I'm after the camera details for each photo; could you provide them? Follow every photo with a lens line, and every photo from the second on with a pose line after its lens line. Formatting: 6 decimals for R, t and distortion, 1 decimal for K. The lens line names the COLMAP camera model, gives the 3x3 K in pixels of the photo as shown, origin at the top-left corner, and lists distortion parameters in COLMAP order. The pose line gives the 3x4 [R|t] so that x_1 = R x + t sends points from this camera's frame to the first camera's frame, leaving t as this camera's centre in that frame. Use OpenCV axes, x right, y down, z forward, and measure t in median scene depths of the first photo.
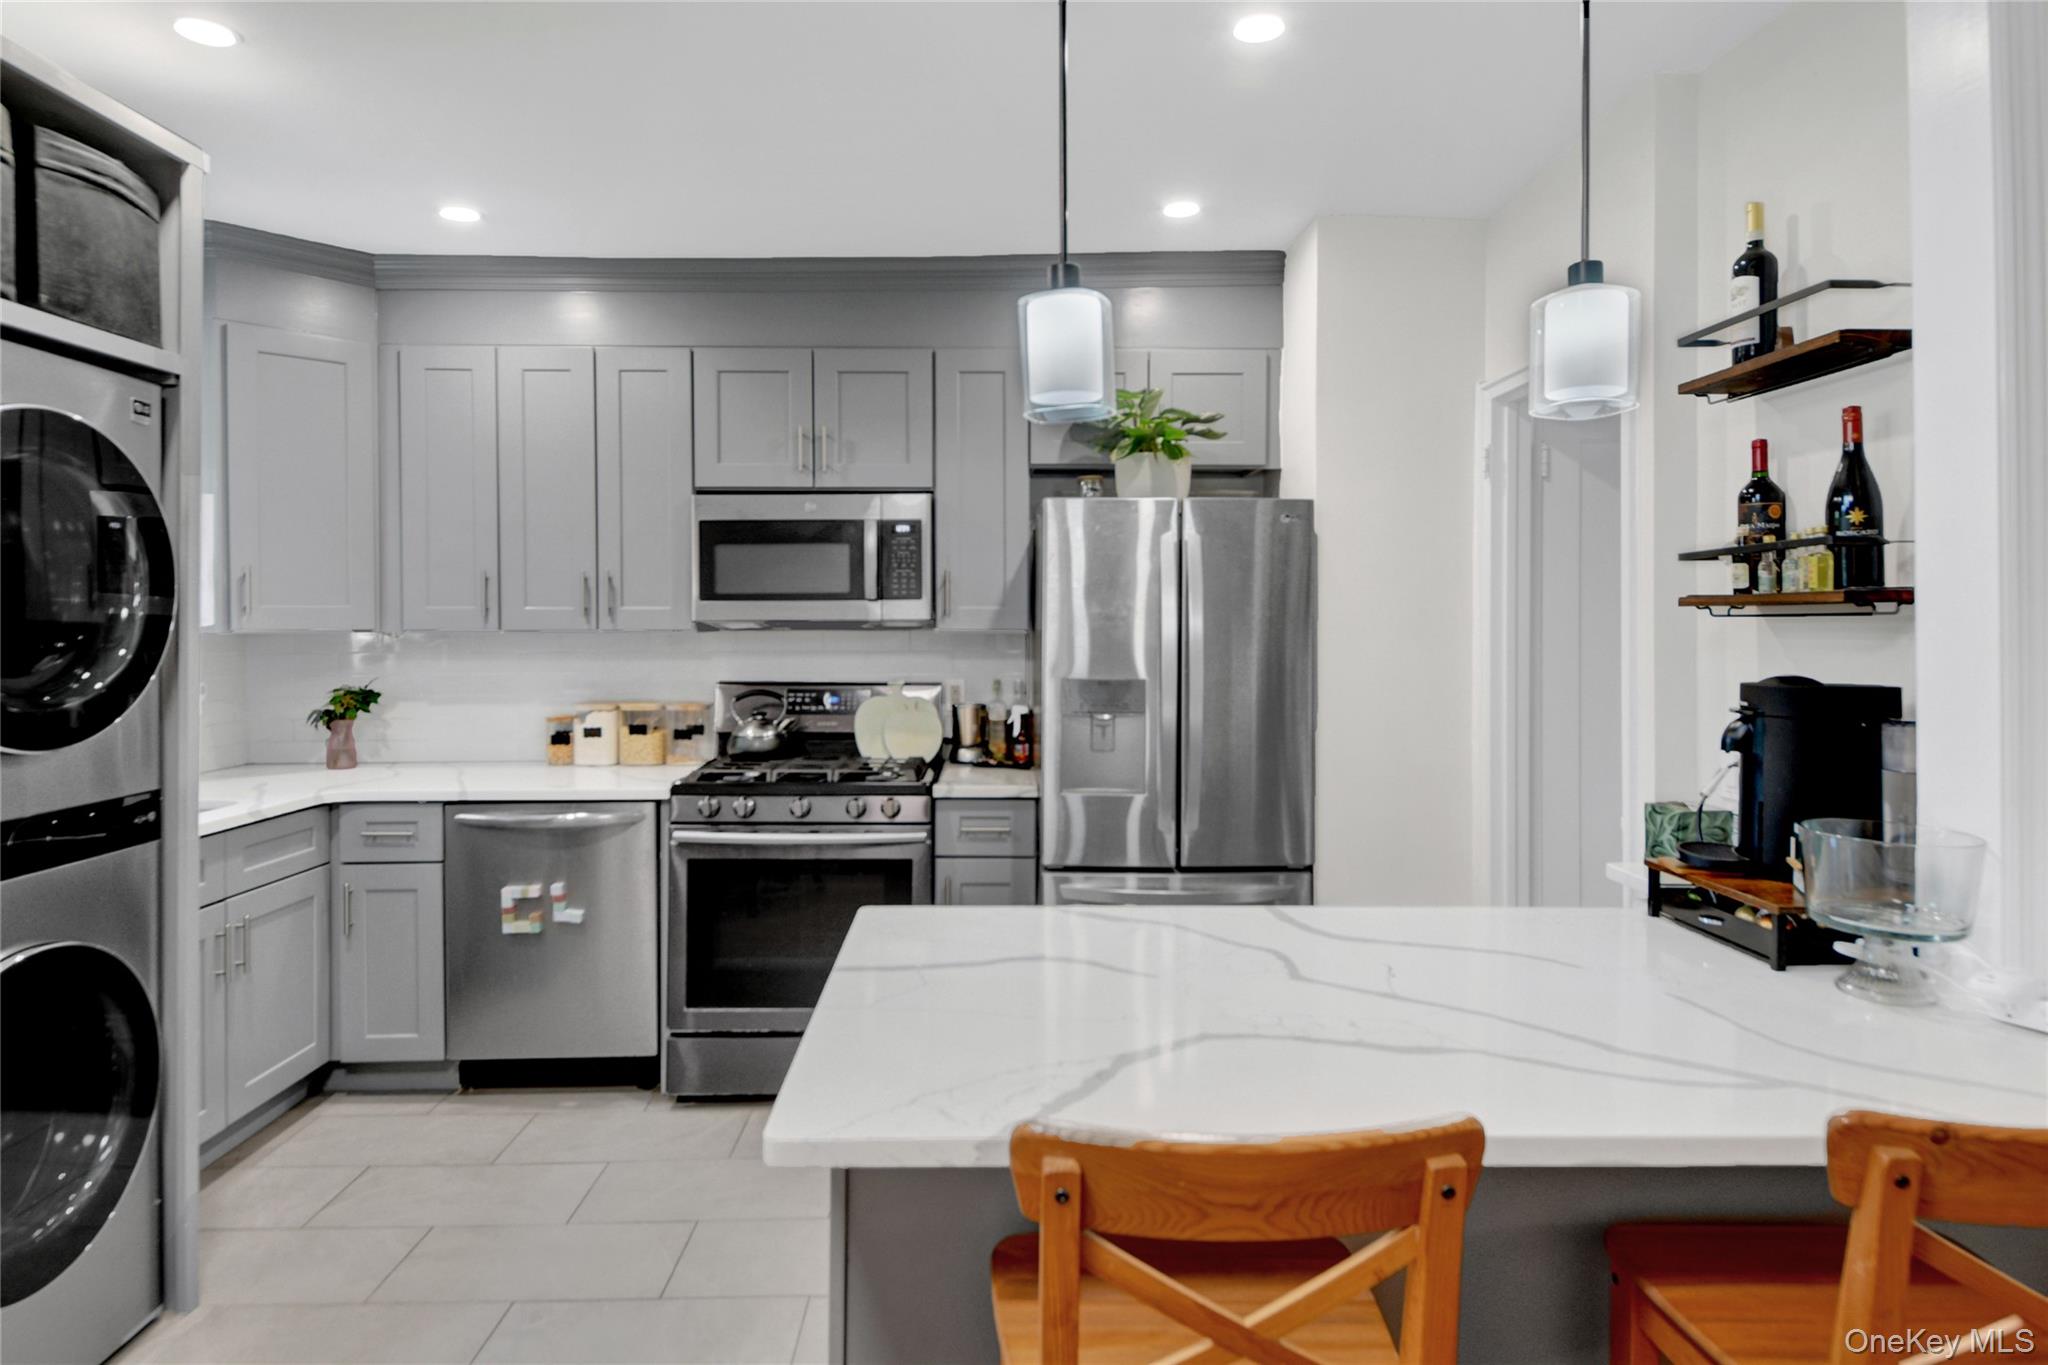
lens RADIAL K [[1160.1, 0, 1023.1], [0, 1160.1, 631.6], [0, 0, 1]] dist [0.001520, -0.000235]
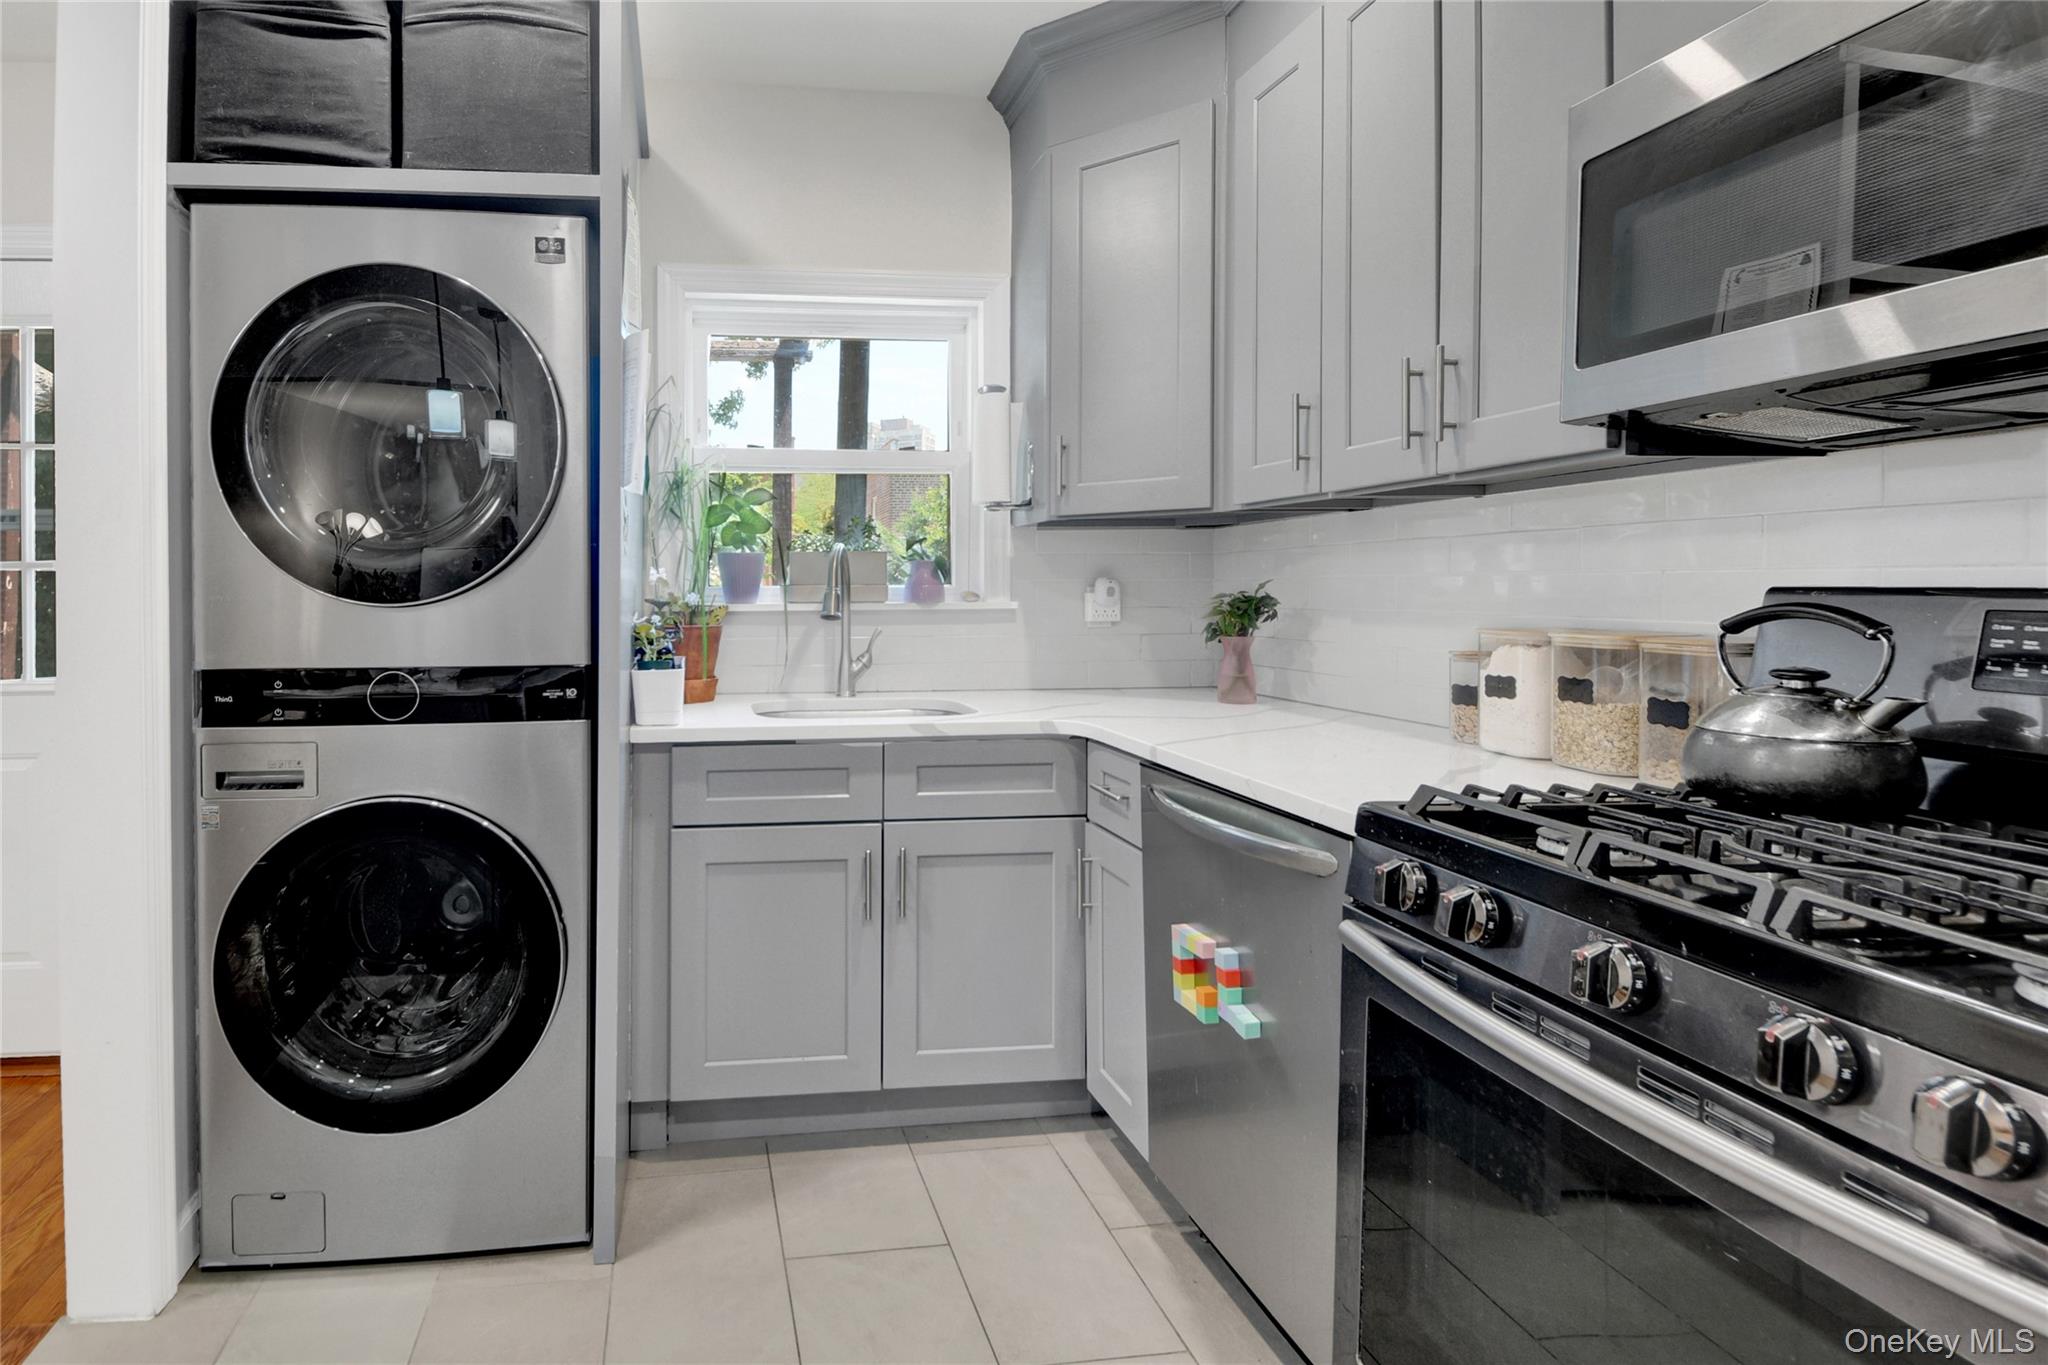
lens RADIAL K [[1046.1, 0, 800.2], [0, 1046.1, 595.3], [0, 0, 1]] dist [0.020927, -0.014942]
pose [[0.086233, 0.009036, -0.996234, 0.059947], [-0.002884, 0.999957, 0.008820, 0.051560], [0.996271, 0.002113, 0.086255, 0.760929]]
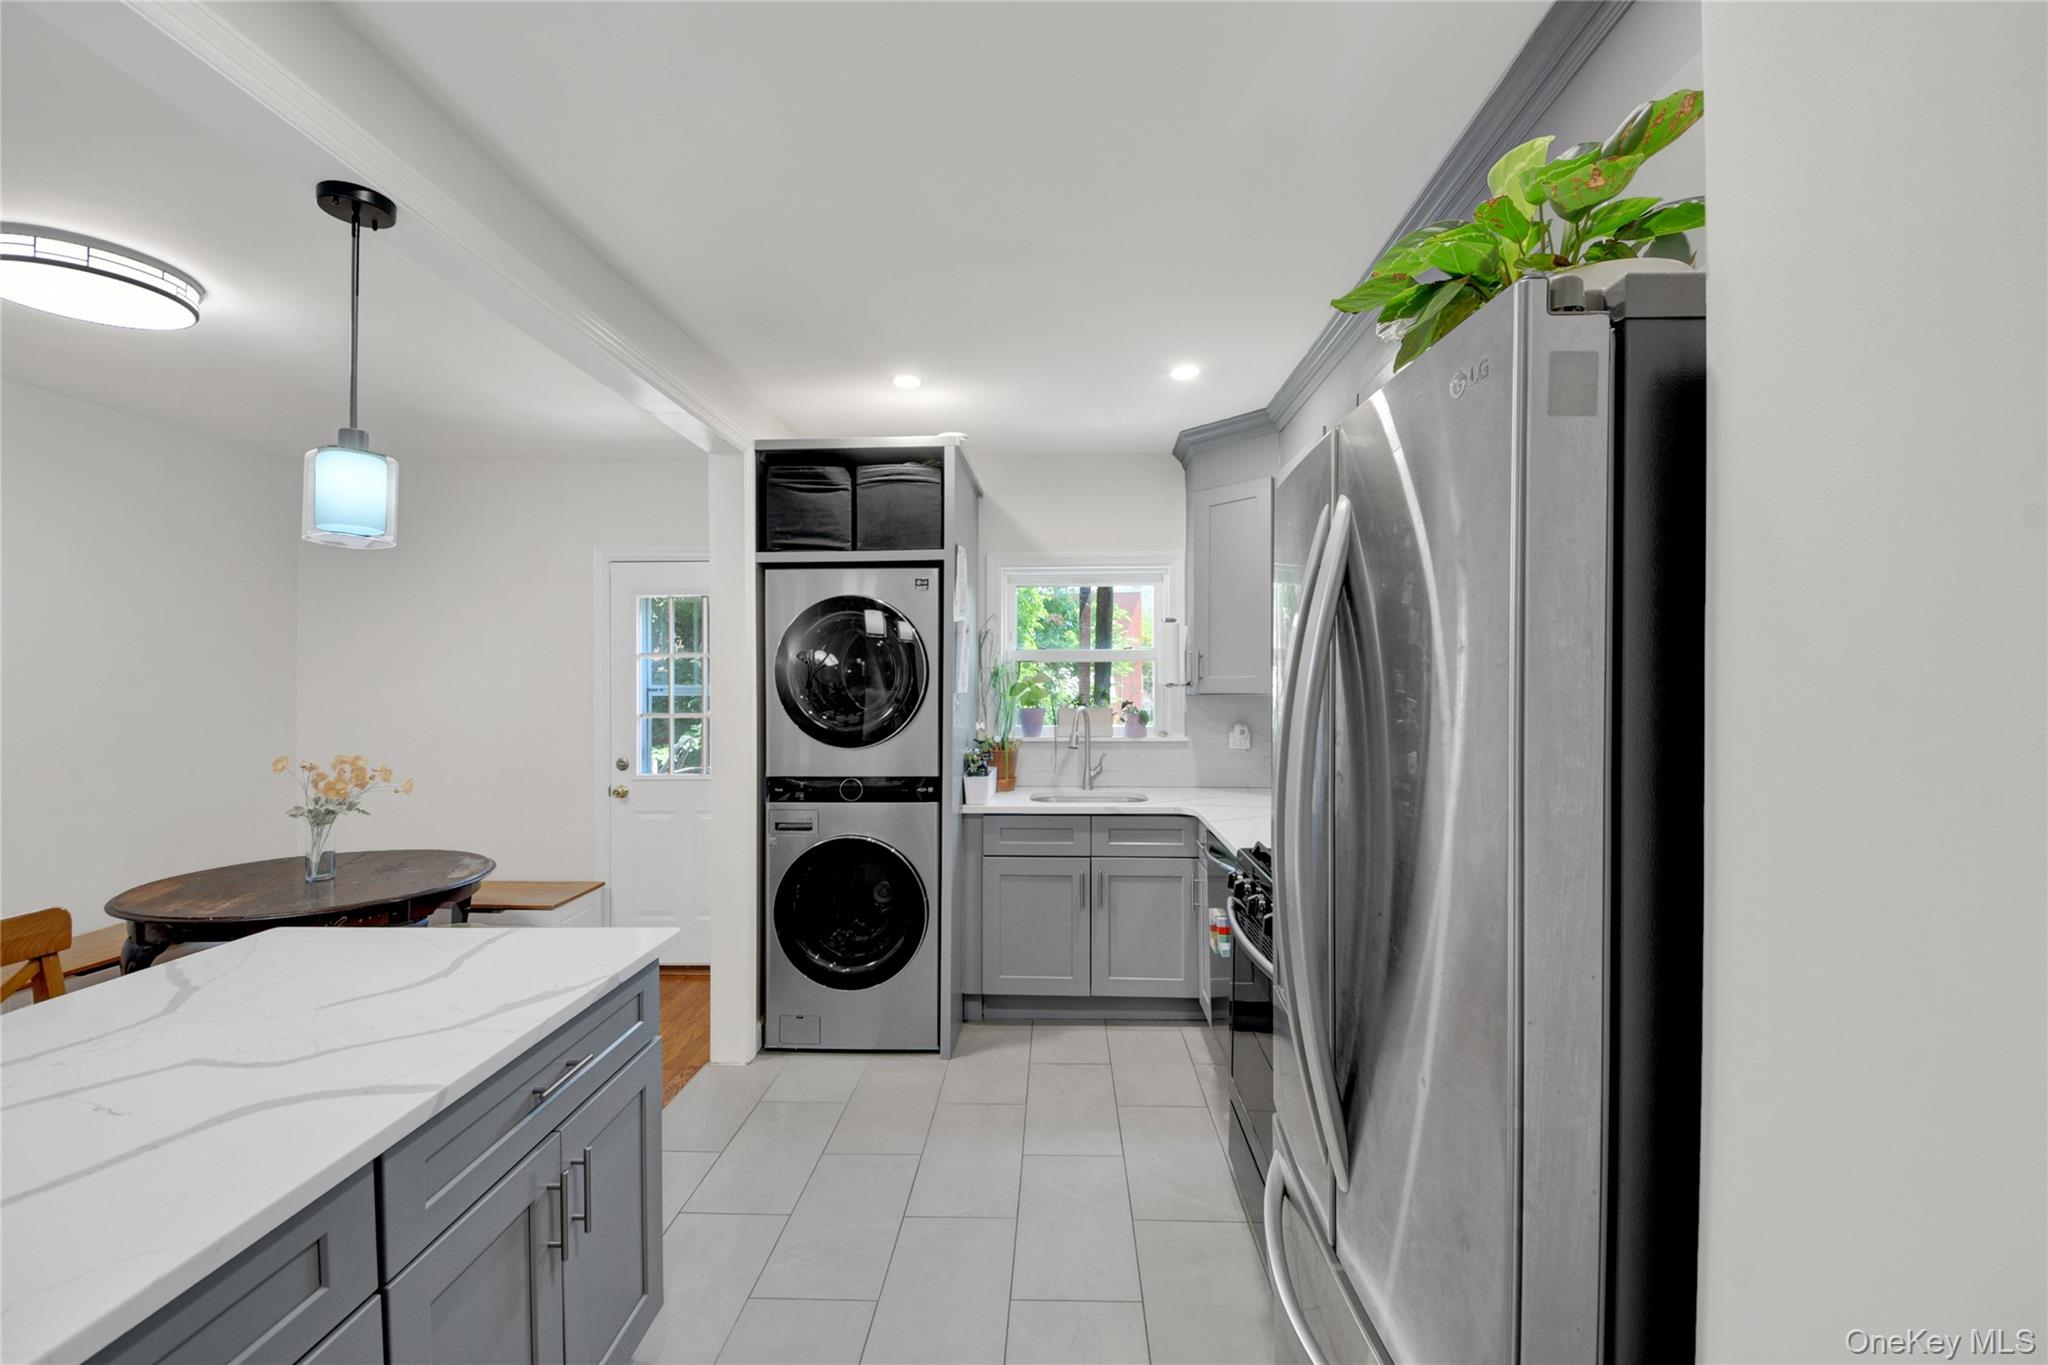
lens RADIAL K [[847.7, 0, 1024.0], [0, 847.7, 682.5], [0, 0, 1]] dist [0.021232, -0.000040]
pose [[-0.071095, 0.003283, -0.997464, 0.456077], [-0.004134, 0.999985, 0.003586, -0.018348], [0.997461, 0.004378, -0.071080, 0.863657]]
